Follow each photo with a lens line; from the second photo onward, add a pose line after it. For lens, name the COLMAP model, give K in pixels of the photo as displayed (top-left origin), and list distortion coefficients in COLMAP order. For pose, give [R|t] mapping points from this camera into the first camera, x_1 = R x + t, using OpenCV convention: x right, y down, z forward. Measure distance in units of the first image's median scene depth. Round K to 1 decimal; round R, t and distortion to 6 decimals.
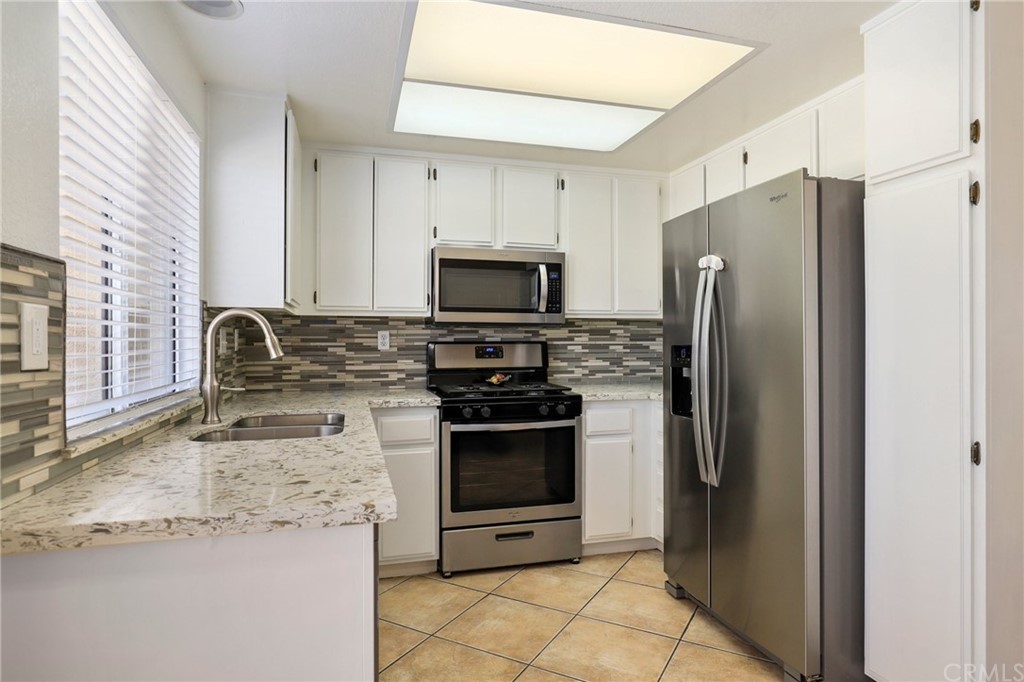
lens RADIAL K [[573.3, 0, 516.1], [0, 573.3, 342.2], [0, 0, 1]] dist [-0.013579, 0.002745]
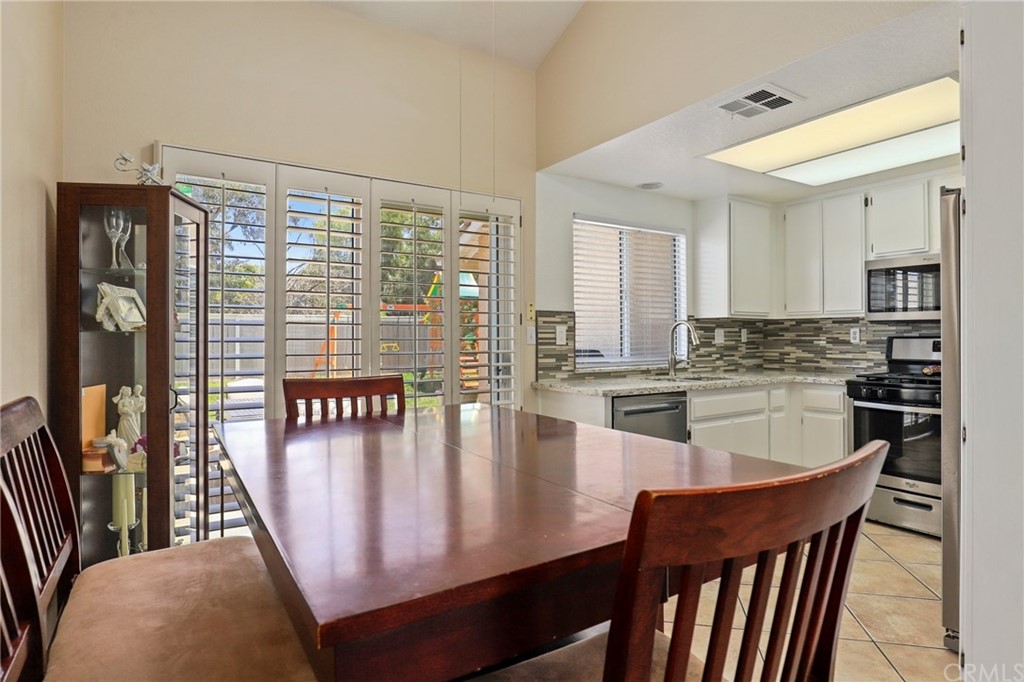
lens RADIAL K [[573.3, 0, 514.8], [0, 573.3, 337.3], [0, 0, 1]] dist [-0.013579, 0.002745]
pose [[0.296071, 0.001554, -0.955165, 0.836622], [0.000080, 0.999999, 0.001652, -0.001418], [0.955166, -0.000565, 0.296070, -0.108411]]
